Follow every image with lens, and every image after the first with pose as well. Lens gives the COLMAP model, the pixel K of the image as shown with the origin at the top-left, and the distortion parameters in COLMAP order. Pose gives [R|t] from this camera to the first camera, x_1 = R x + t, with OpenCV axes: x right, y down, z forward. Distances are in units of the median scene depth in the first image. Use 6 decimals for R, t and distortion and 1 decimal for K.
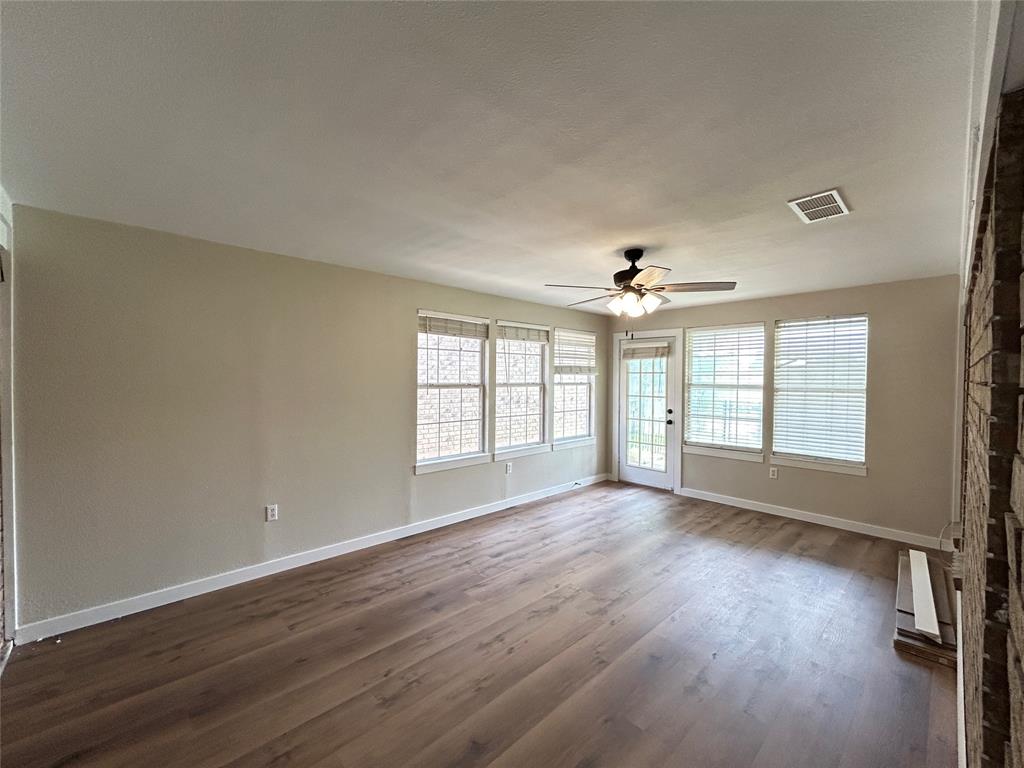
lens RADIAL K [[415.5, 0, 511.1], [0, 415.5, 382.7], [0, 0, 1]] dist [0.000638, 0.000081]
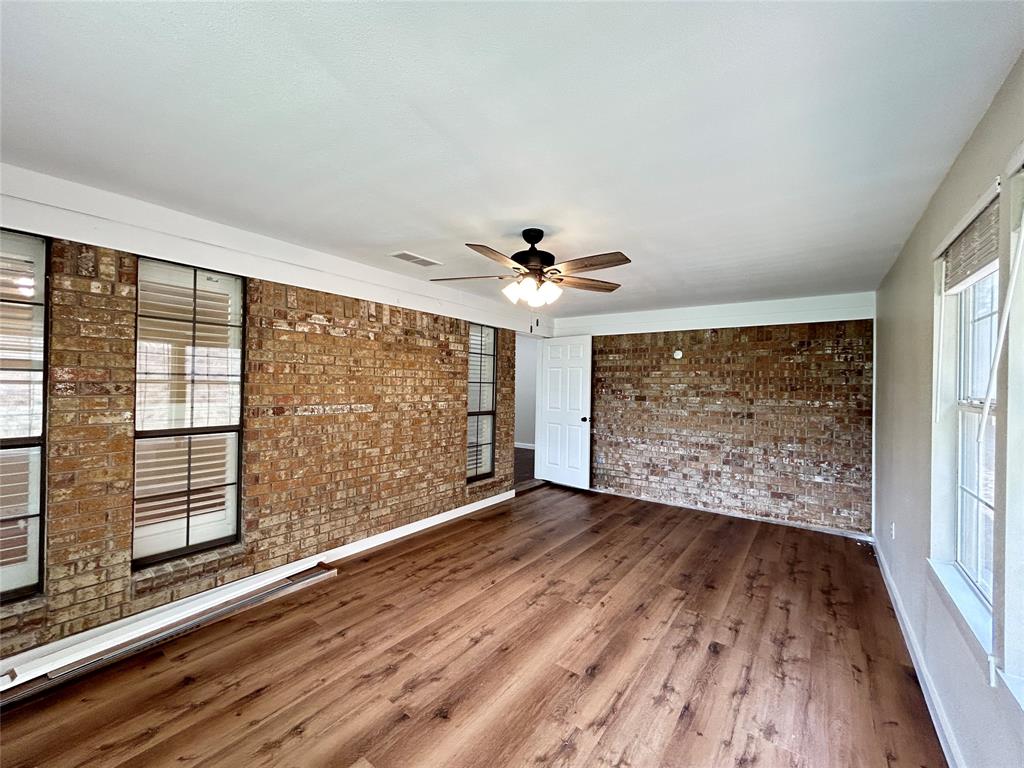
lens RADIAL K [[415.5, 0, 511.1], [0, 415.5, 382.7], [0, 0, 1]] dist [0.000638, 0.000081]
pose [[-0.982768, -0.028037, -0.182705, 0.488924], [-0.029972, 0.999520, 0.007838, -0.005316], [0.182397, 0.013179, -0.983137, 1.846752]]
